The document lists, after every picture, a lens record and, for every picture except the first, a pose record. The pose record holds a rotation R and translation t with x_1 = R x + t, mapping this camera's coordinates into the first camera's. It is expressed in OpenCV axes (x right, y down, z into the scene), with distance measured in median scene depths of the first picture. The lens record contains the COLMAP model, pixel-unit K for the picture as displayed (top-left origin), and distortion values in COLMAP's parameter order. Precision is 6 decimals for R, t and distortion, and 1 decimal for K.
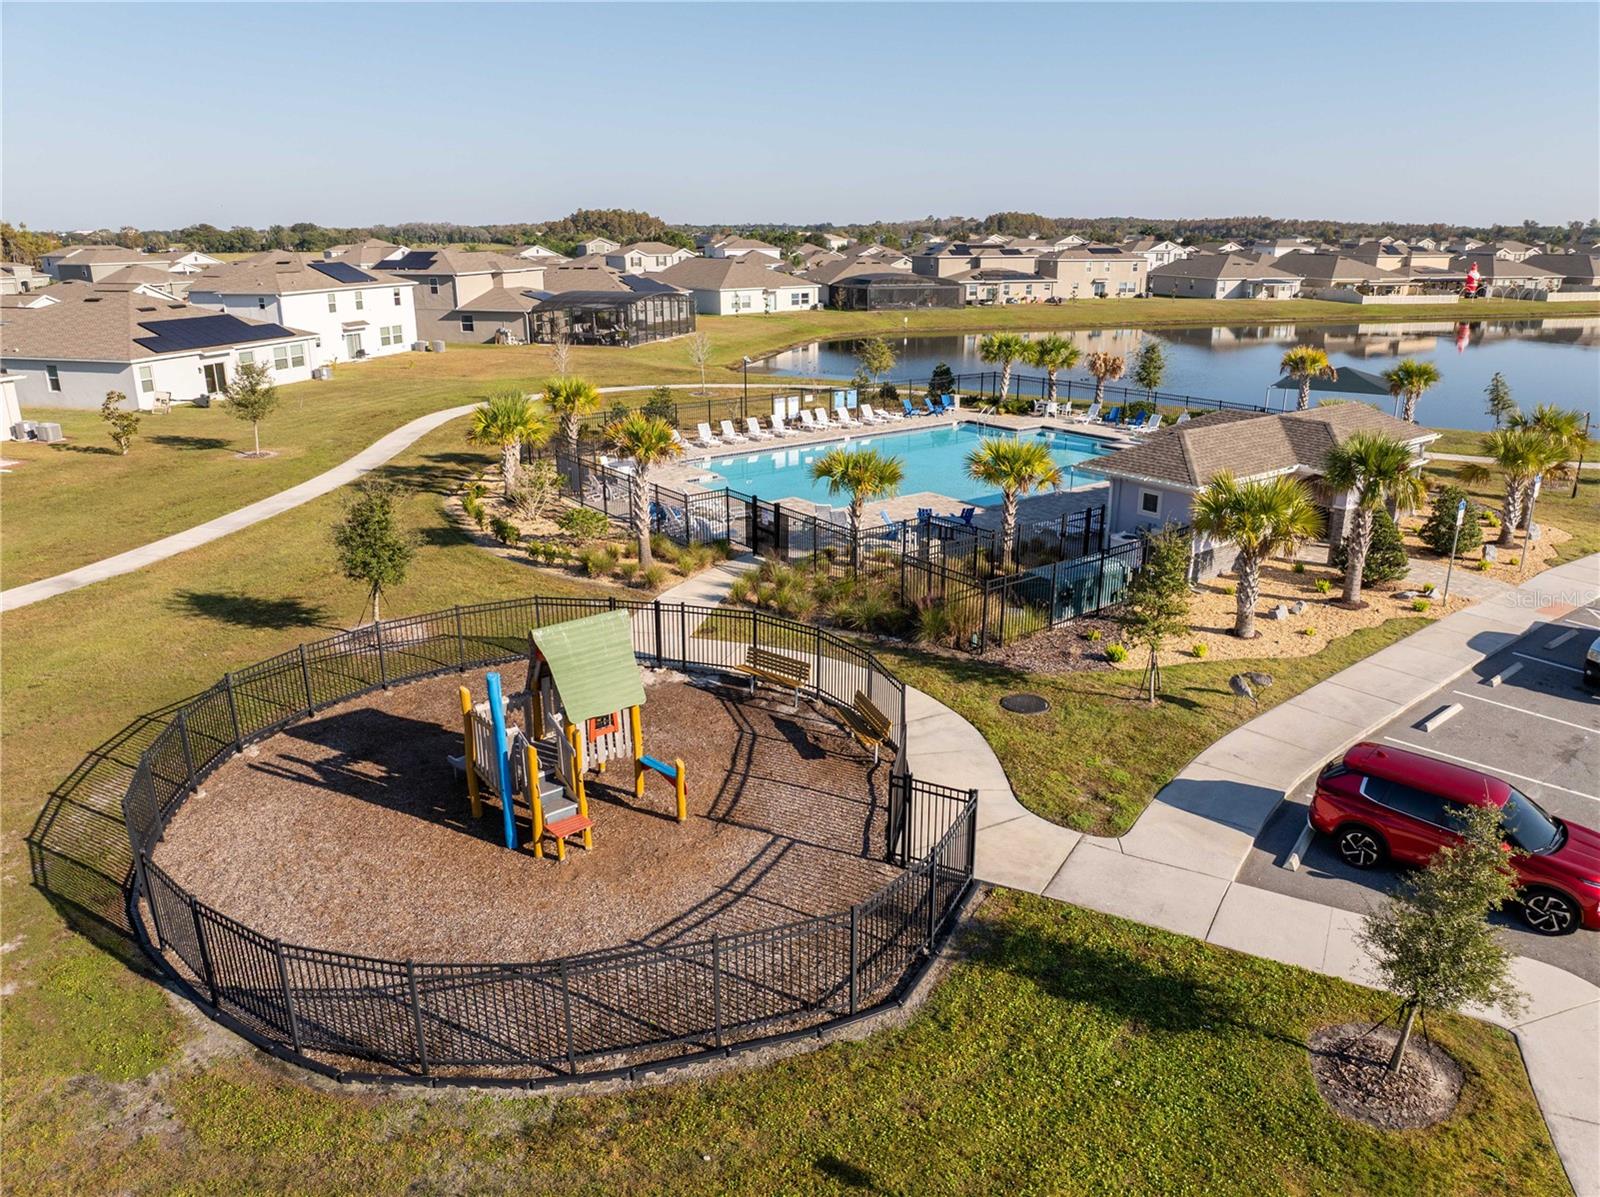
lens RADIAL K [[1127.2, 0, 811.7], [0, 1127.2, 598.2], [0, 0, 1]] dist [-0.034770, -0.003239]
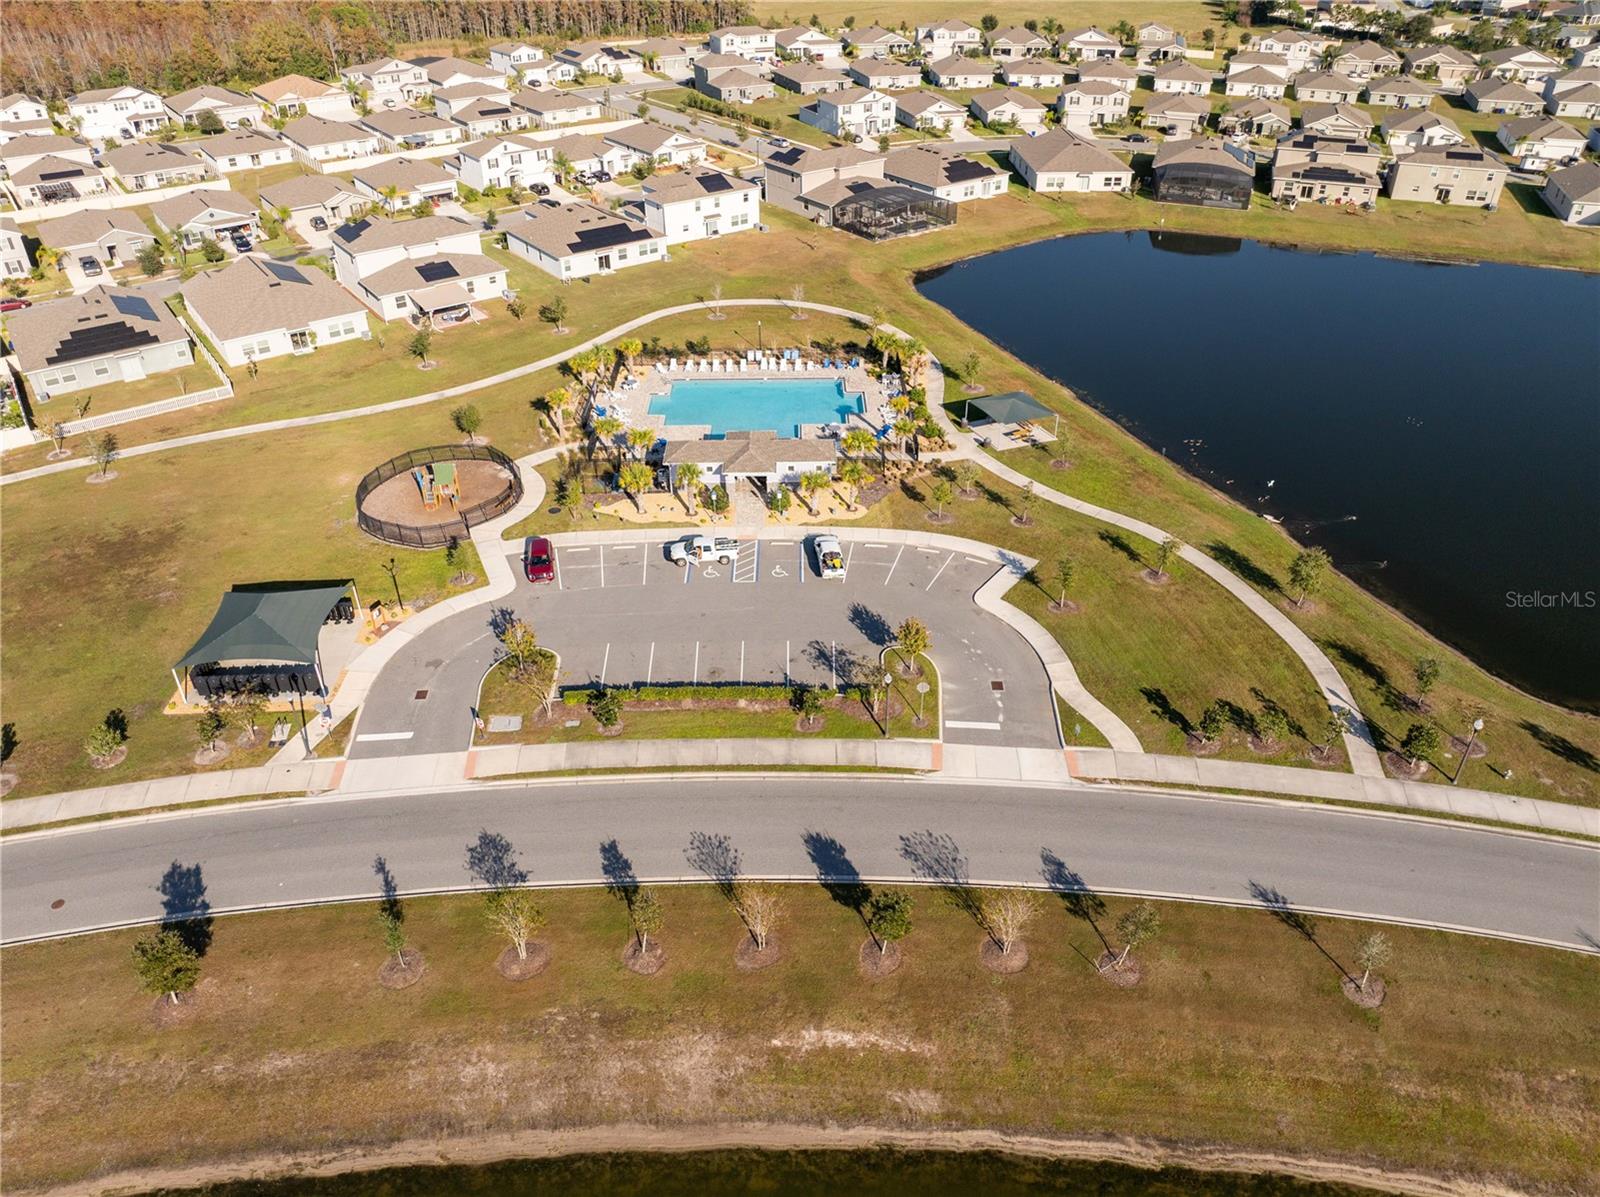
lens RADIAL K [[1125.0, 0, 810.8], [0, 1125.0, 592.3], [0, 0, 1]] dist [-0.042118, 0.014960]
pose [[0.803468, 0.330789, -0.494992, 0.758569], [-0.185840, 0.929242, 0.319332, -0.271702], [0.565599, -0.164583, 0.808090, -0.431328]]
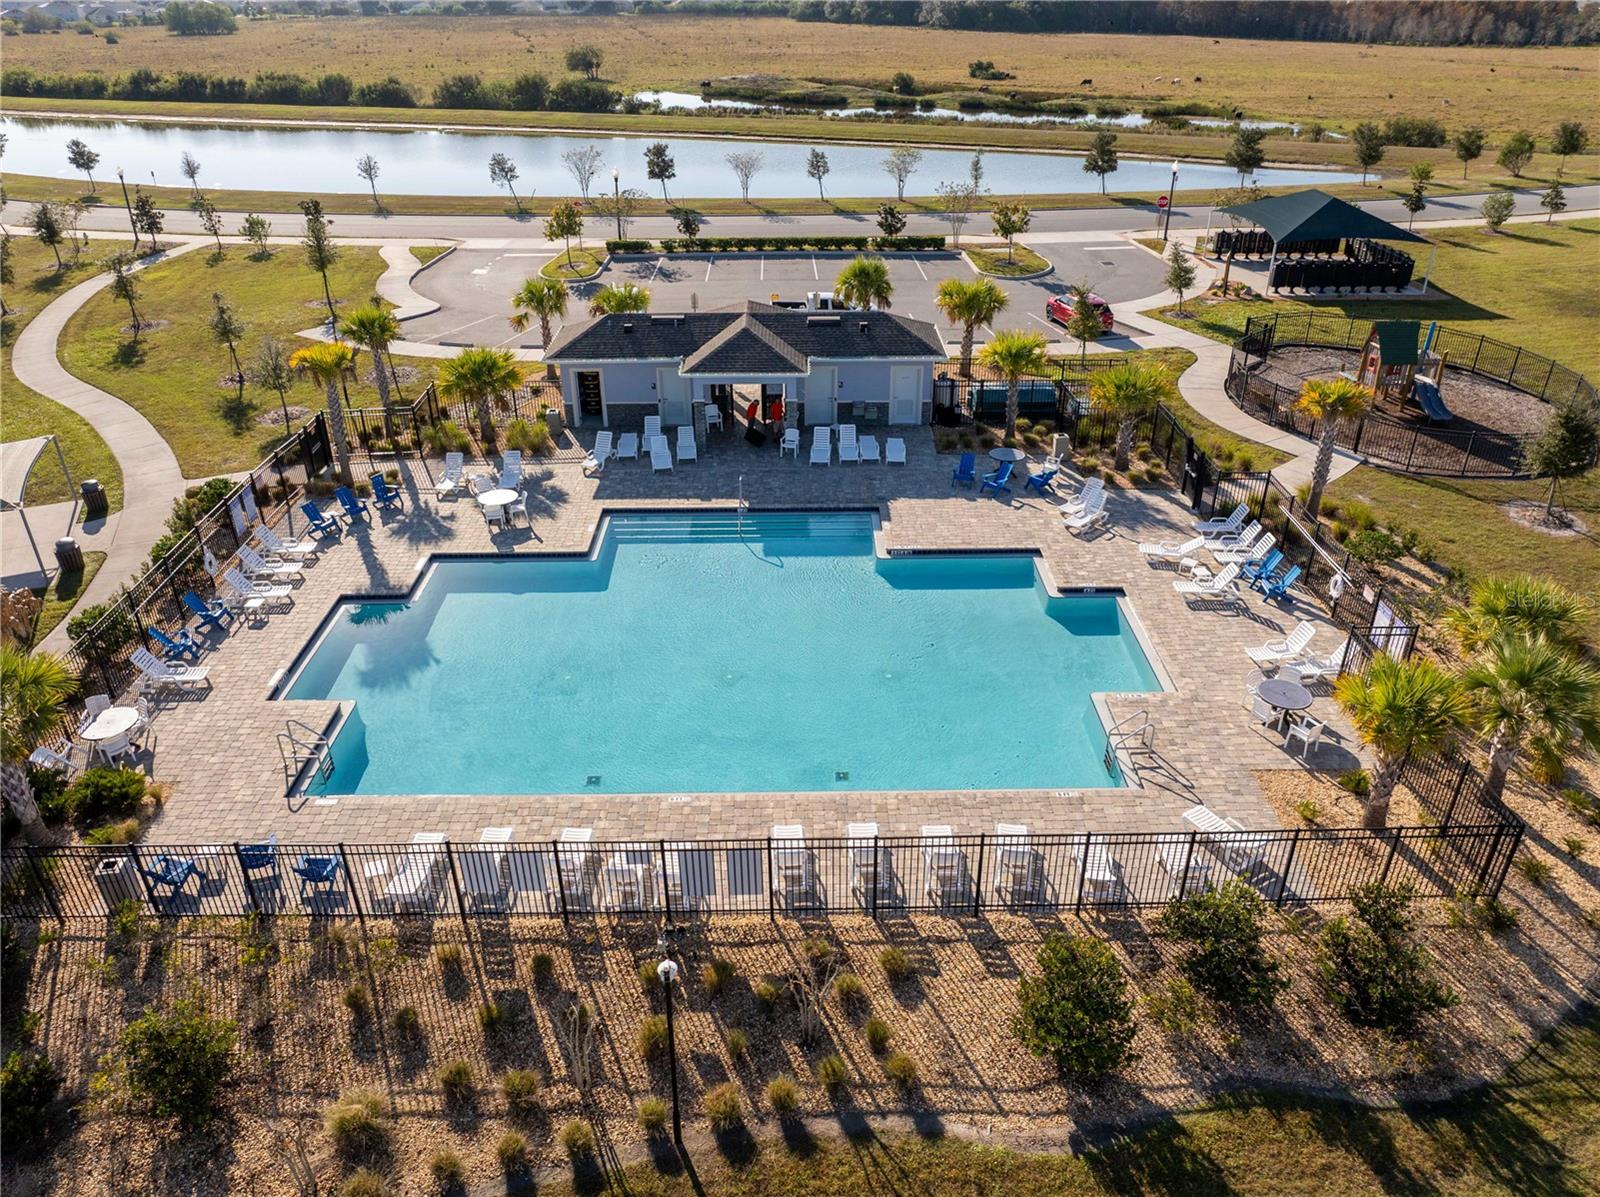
lens RADIAL K [[1125.0, 0, 810.8], [0, 1125.0, 592.3], [0, 0, 1]] dist [-0.042118, 0.014960]
pose [[-0.805066, -0.282897, 0.521380, -0.123410], [0.189288, 0.710480, 0.677782, -0.281336], [-0.562173, 0.644350, -0.518435, 0.675619]]
